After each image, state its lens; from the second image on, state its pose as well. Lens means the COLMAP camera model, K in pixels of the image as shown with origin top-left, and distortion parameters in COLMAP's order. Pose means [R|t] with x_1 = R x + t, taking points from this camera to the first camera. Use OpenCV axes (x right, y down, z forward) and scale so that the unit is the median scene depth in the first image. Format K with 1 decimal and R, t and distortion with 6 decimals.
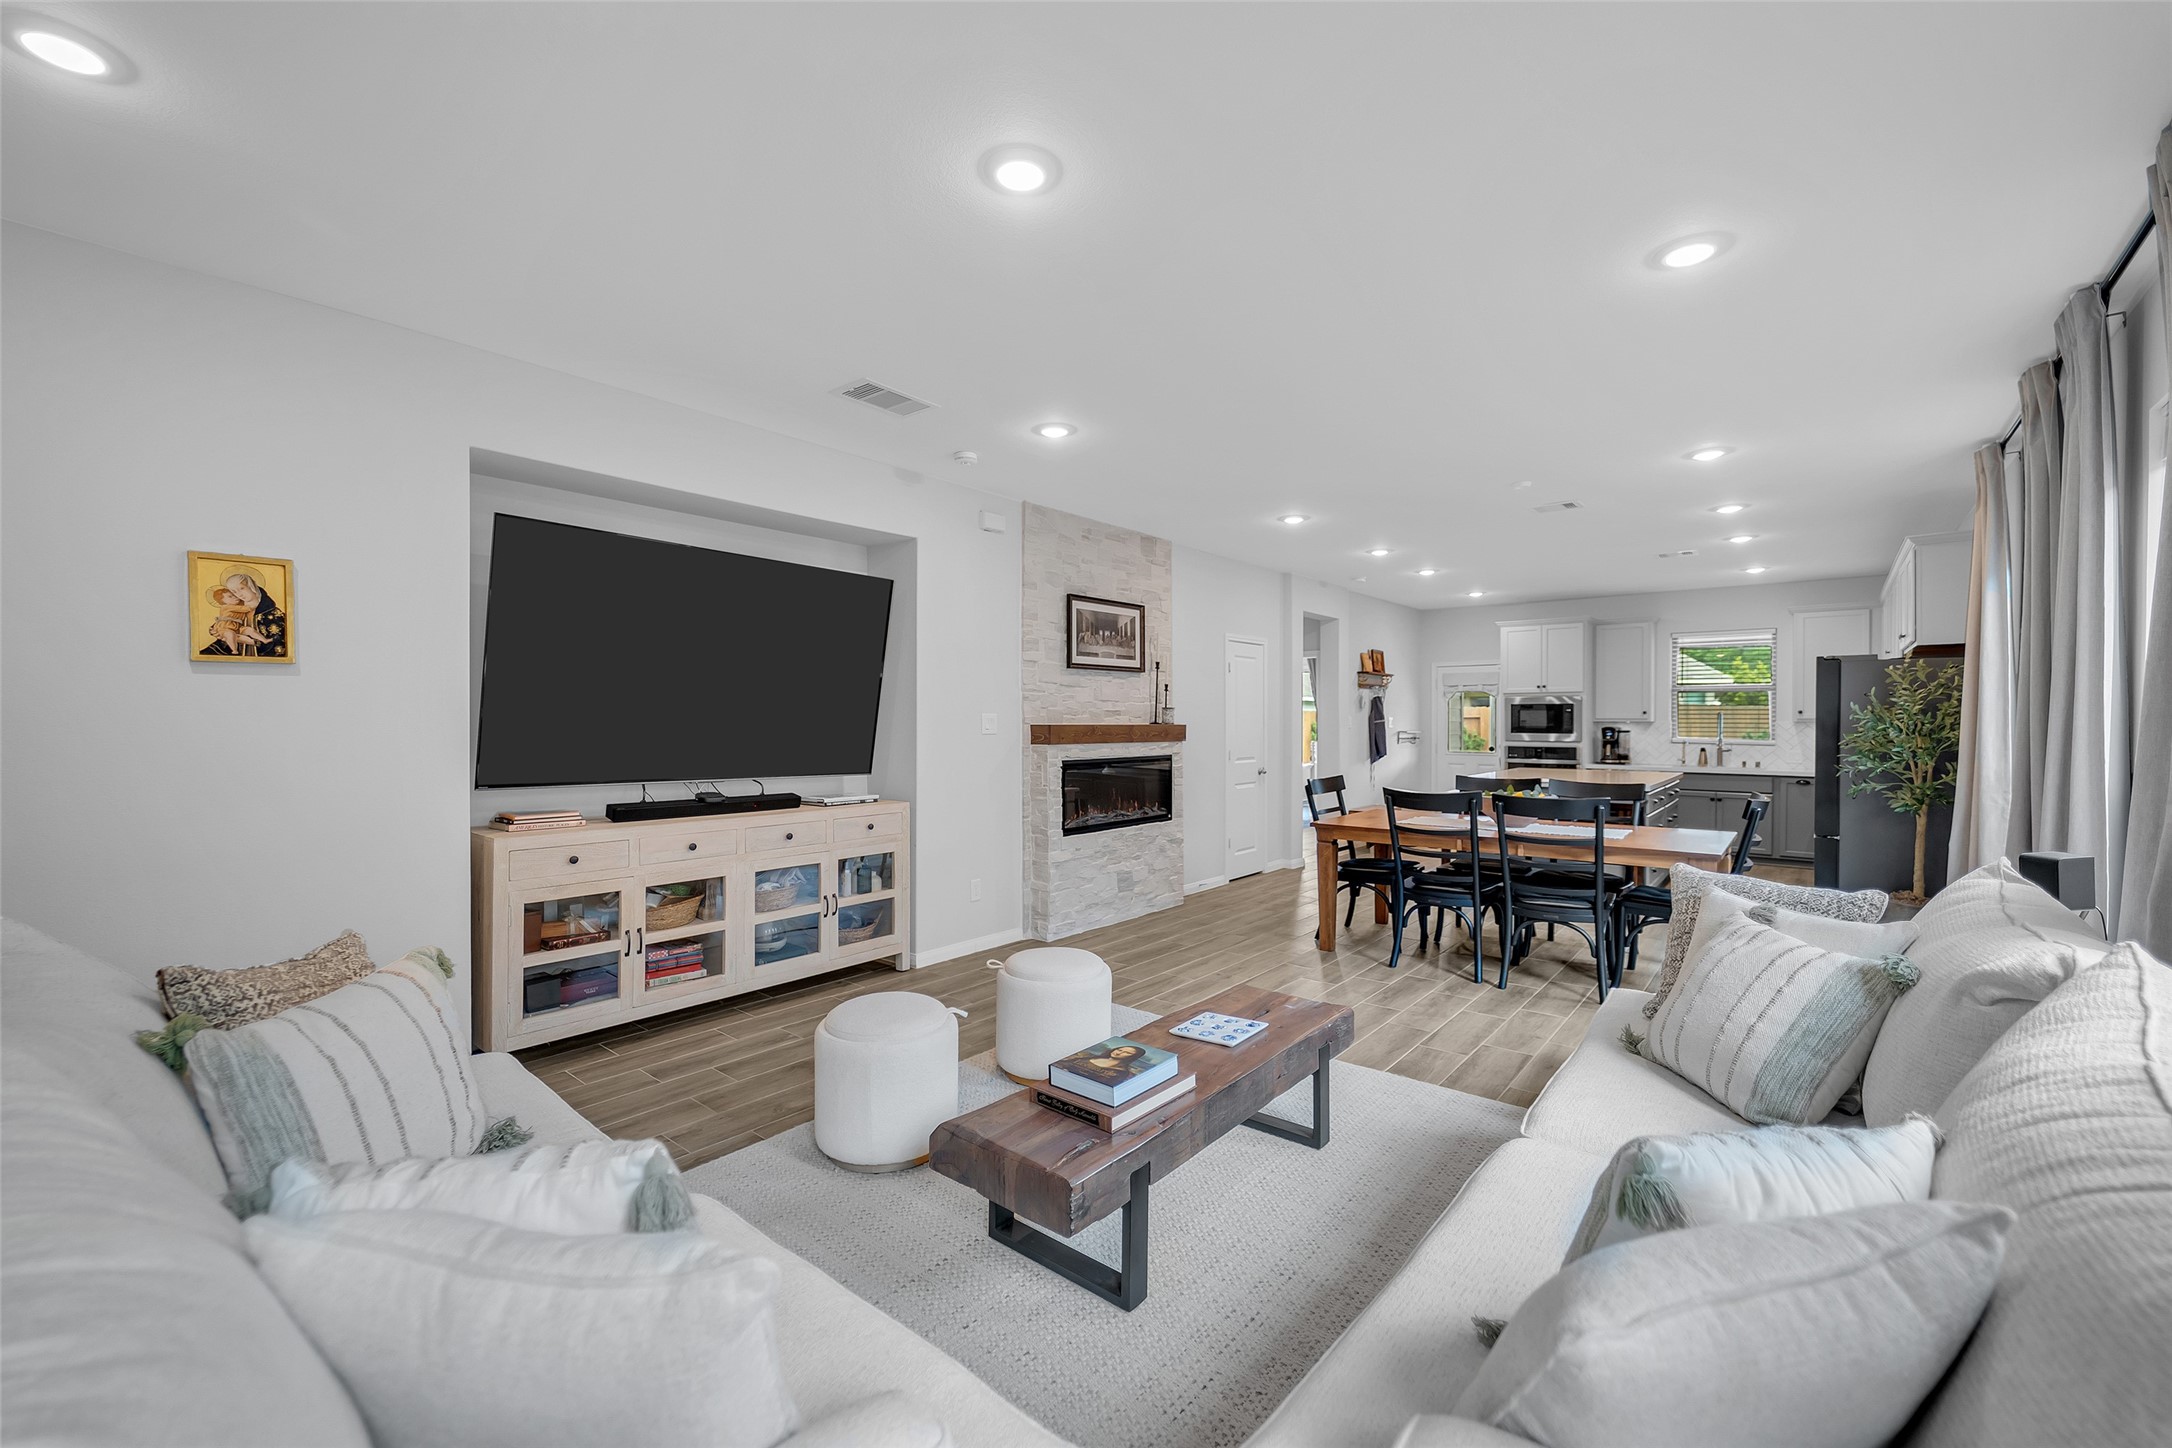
lens RADIAL K [[879.0, 0, 1070.0], [0, 879.0, 719.7], [0, 0, 1]] dist [-0.000895, -0.000475]
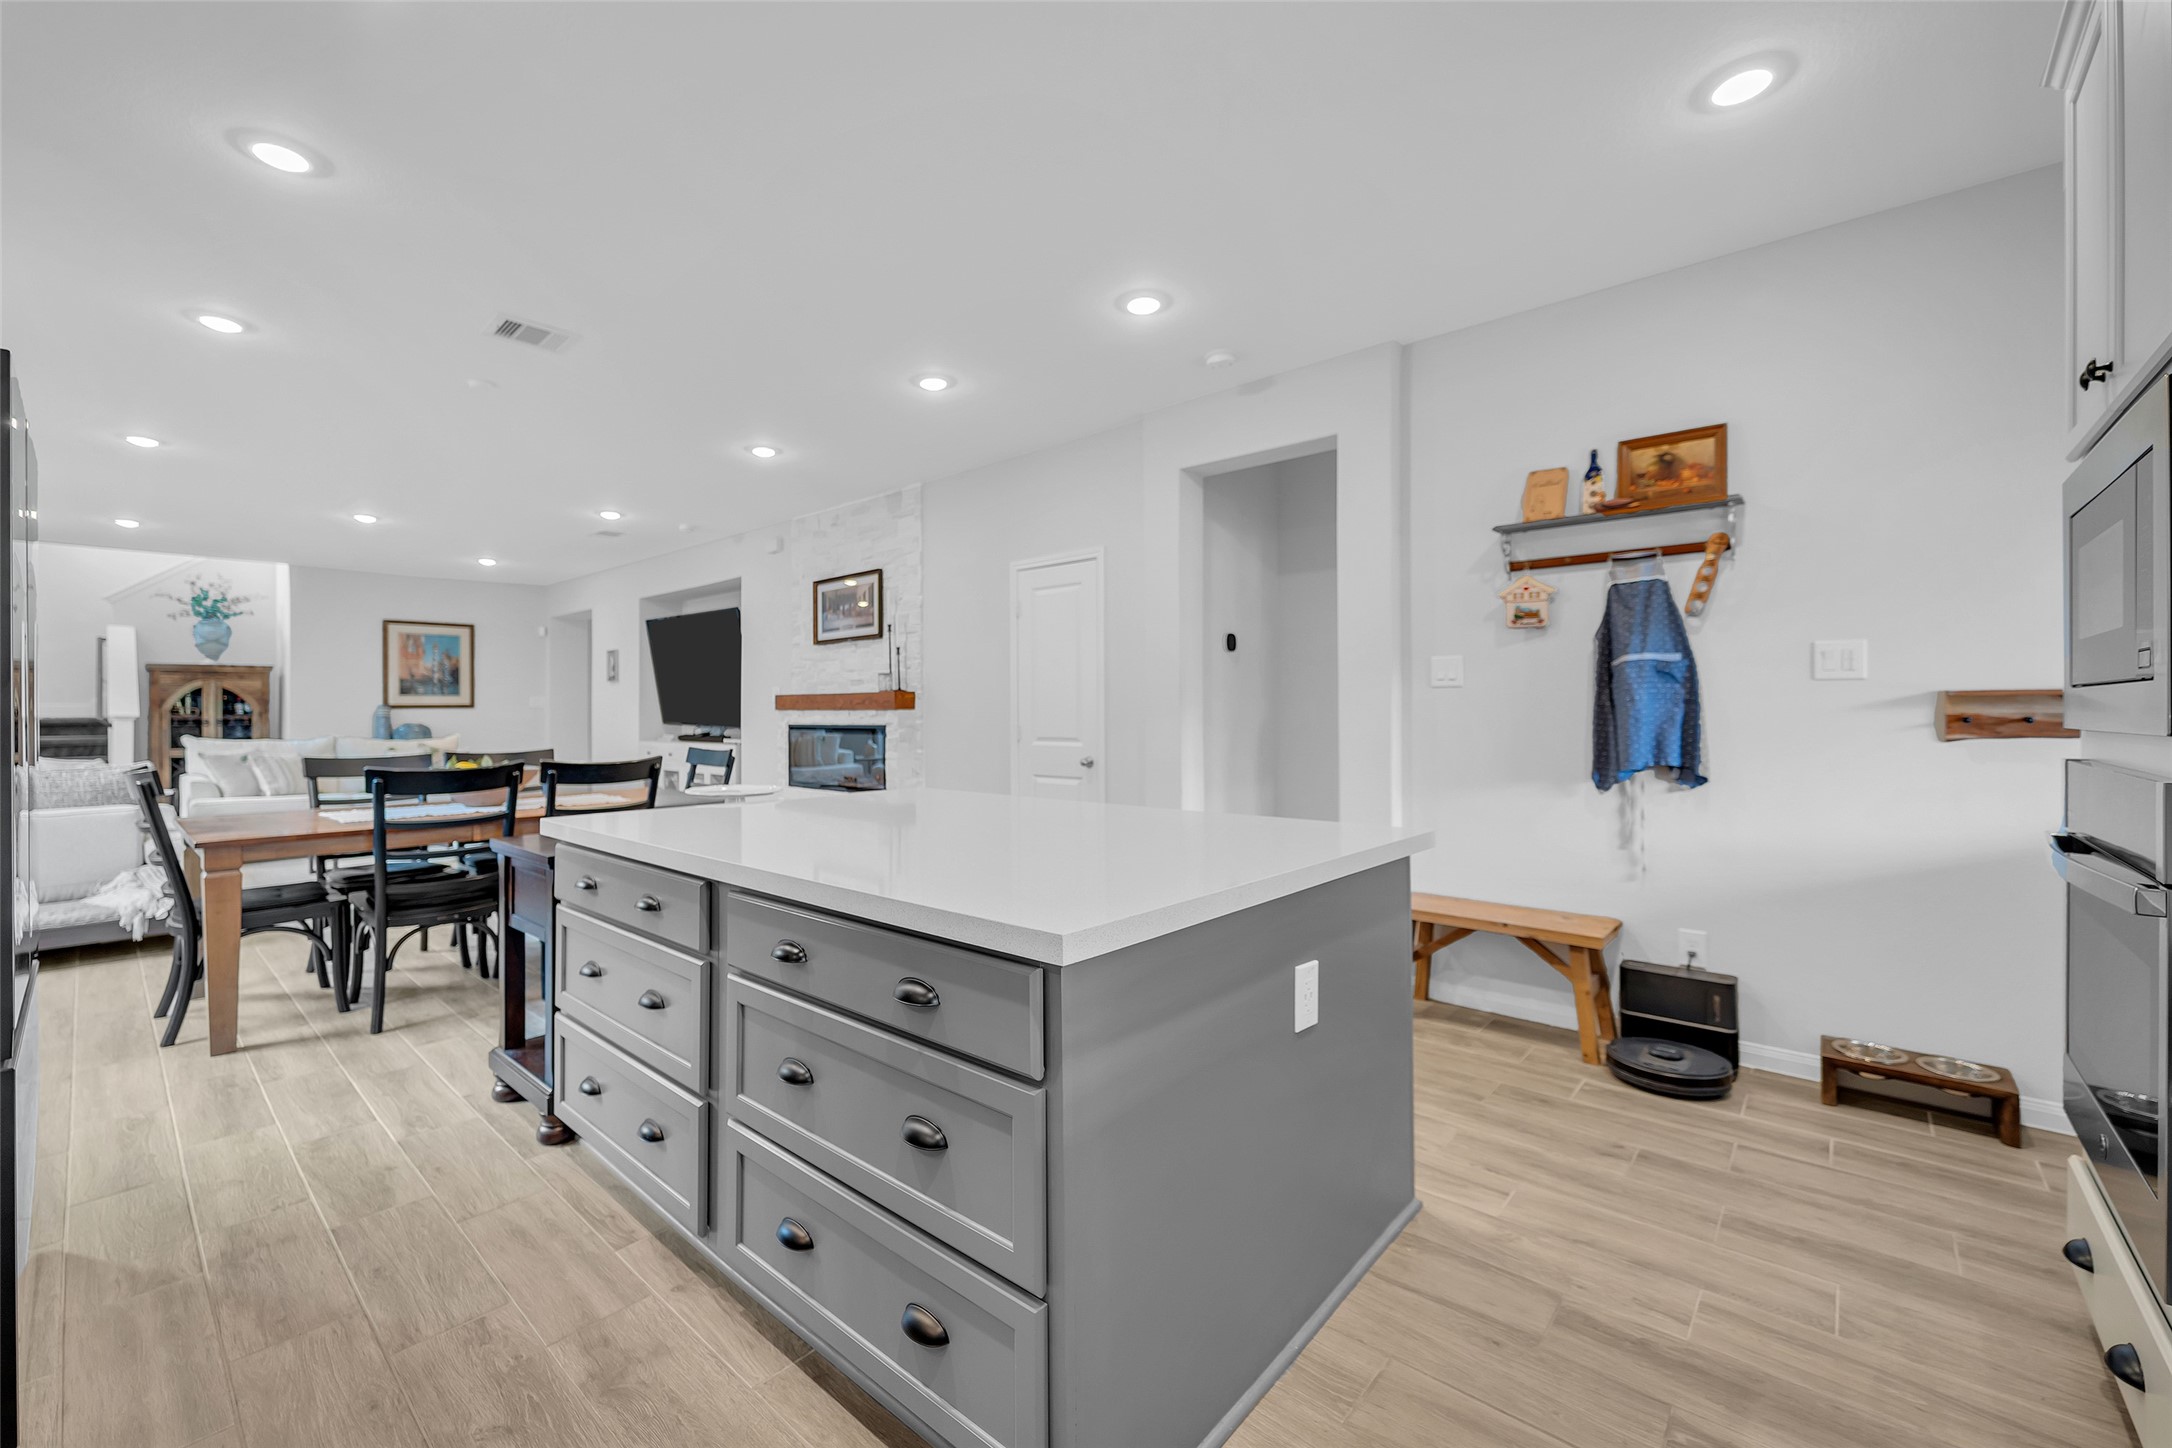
lens RADIAL K [[879.0, 0, 1075.2], [0, 879.0, 710.3], [0, 0, 1]] dist [-0.000895, -0.000475]
pose [[-0.025114, -0.002817, -0.999681, 0.836483], [0.005931, 0.999978, -0.002967, 0.023677], [0.999667, -0.006004, -0.025097, 0.998983]]
